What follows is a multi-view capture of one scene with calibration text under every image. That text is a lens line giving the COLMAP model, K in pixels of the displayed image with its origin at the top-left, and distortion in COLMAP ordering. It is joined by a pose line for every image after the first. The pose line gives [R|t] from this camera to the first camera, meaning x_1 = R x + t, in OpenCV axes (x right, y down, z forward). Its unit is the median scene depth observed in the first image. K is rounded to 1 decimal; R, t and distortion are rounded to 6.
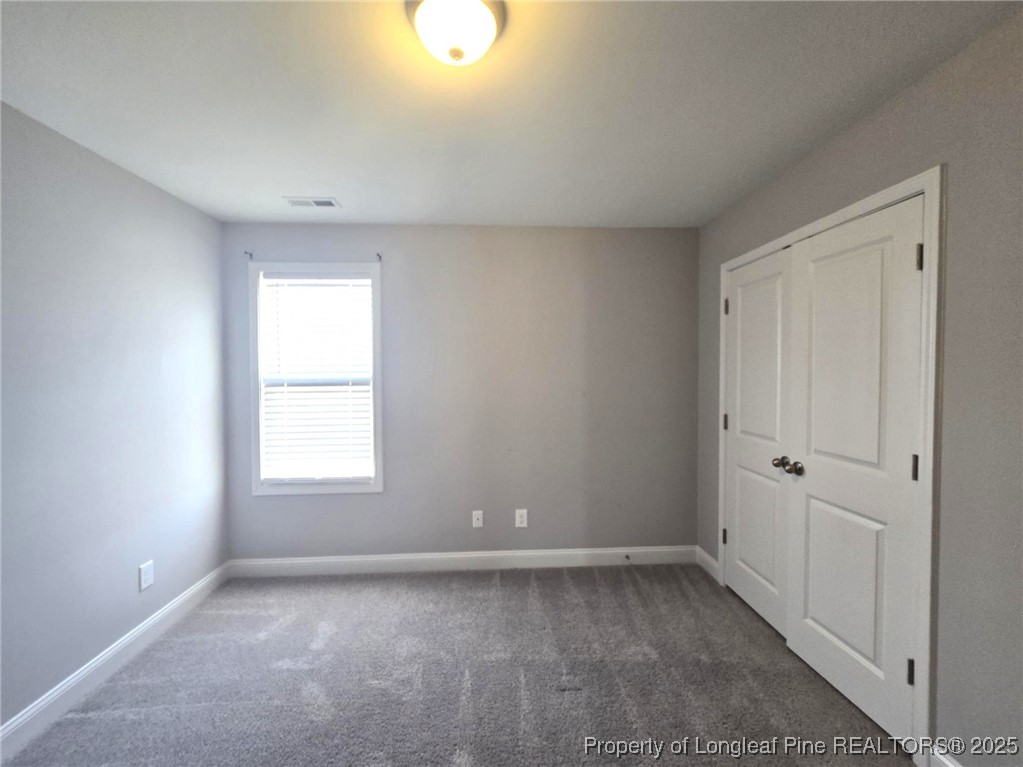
lens RADIAL K [[419.7, 0, 518.9], [0, 419.7, 380.4], [0, 0, 1]] dist [0.001086, -0.000353]
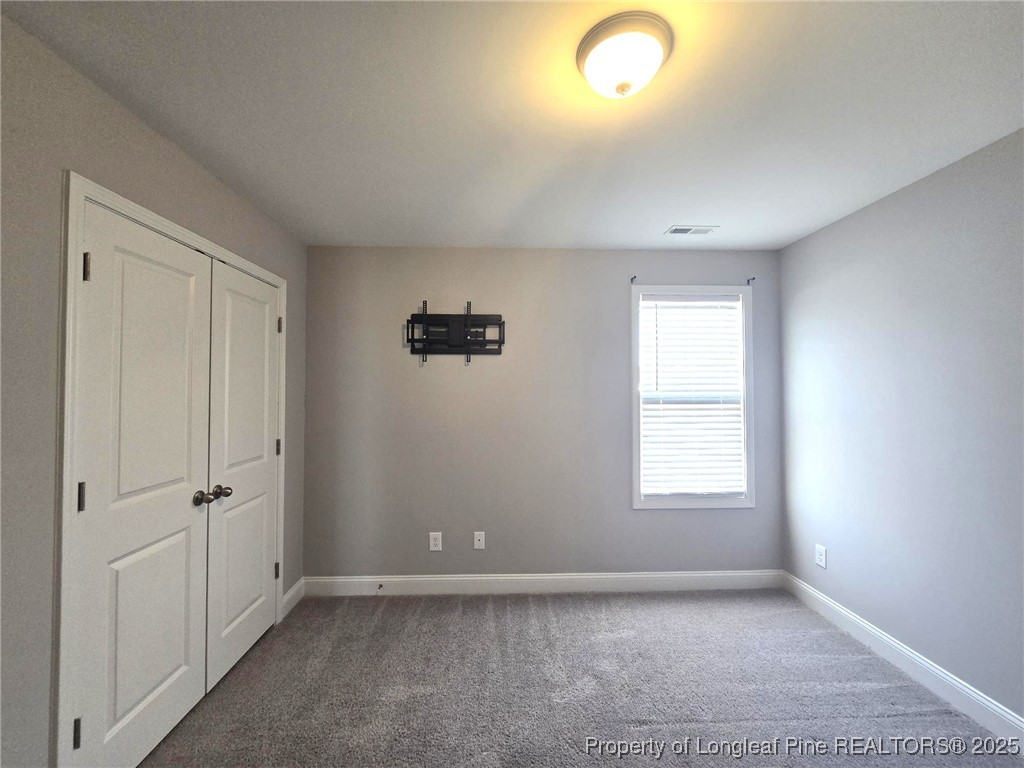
lens RADIAL K [[420.1, 0, 515.4], [0, 420.1, 378.6], [0, 0, 1]] dist [0.001086, -0.000353]
pose [[0.999987, 0.002913, -0.004131, -0.923304], [-0.003112, 0.998796, -0.048966, 0.004239], [0.003984, 0.048978, 0.998792, -0.042792]]
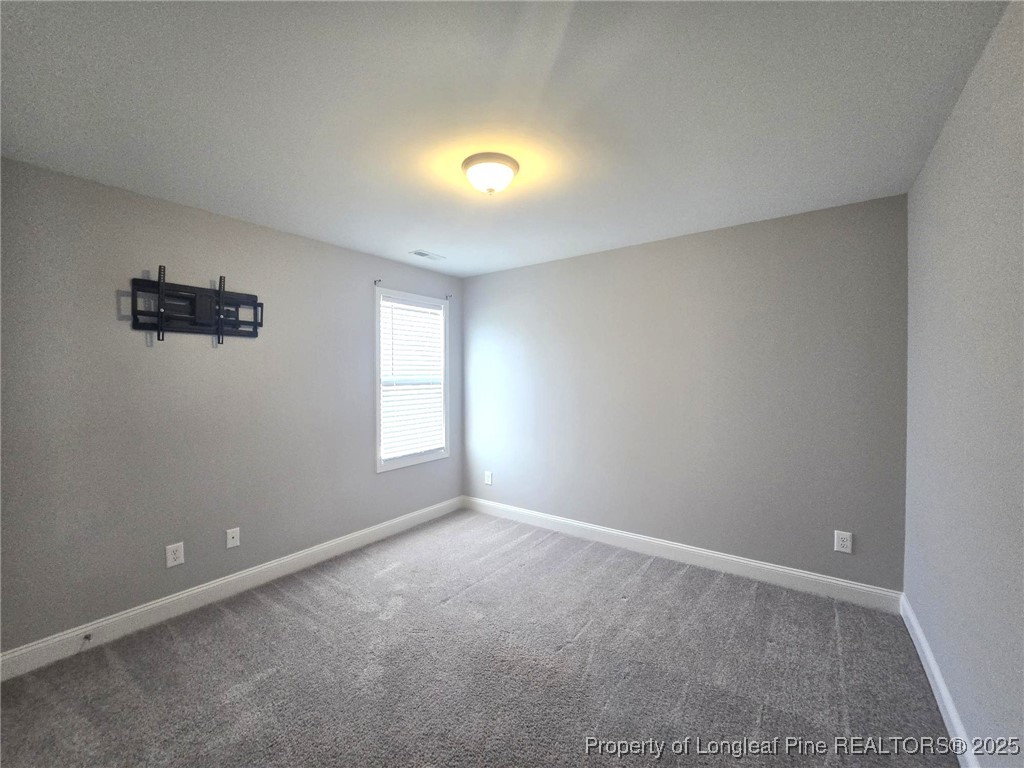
lens RADIAL K [[420.1, 0, 508.5], [0, 420.1, 379.4], [0, 0, 1]] dist [0.001086, -0.000353]
pose [[0.624564, -0.007606, 0.780937, -1.362830], [0.014997, 0.999885, -0.002255, 0.002733], [-0.780830, 0.013120, 0.624606, -0.082720]]
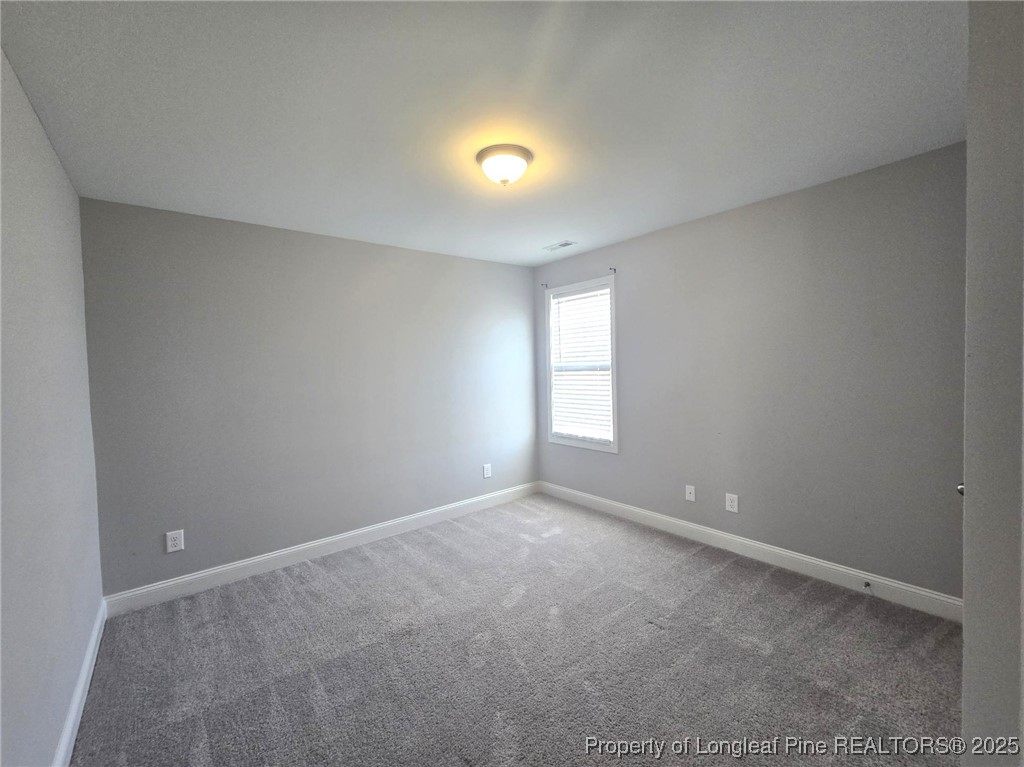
lens RADIAL K [[420.1, 0, 513.4], [0, 420.1, 381.5], [0, 0, 1]] dist [0.001086, -0.000353]
pose [[0.593686, 0.021065, -0.804421, 0.522491], [0.010779, 0.999359, 0.034125, -0.002007], [0.804625, -0.028930, 0.593079, -0.011801]]
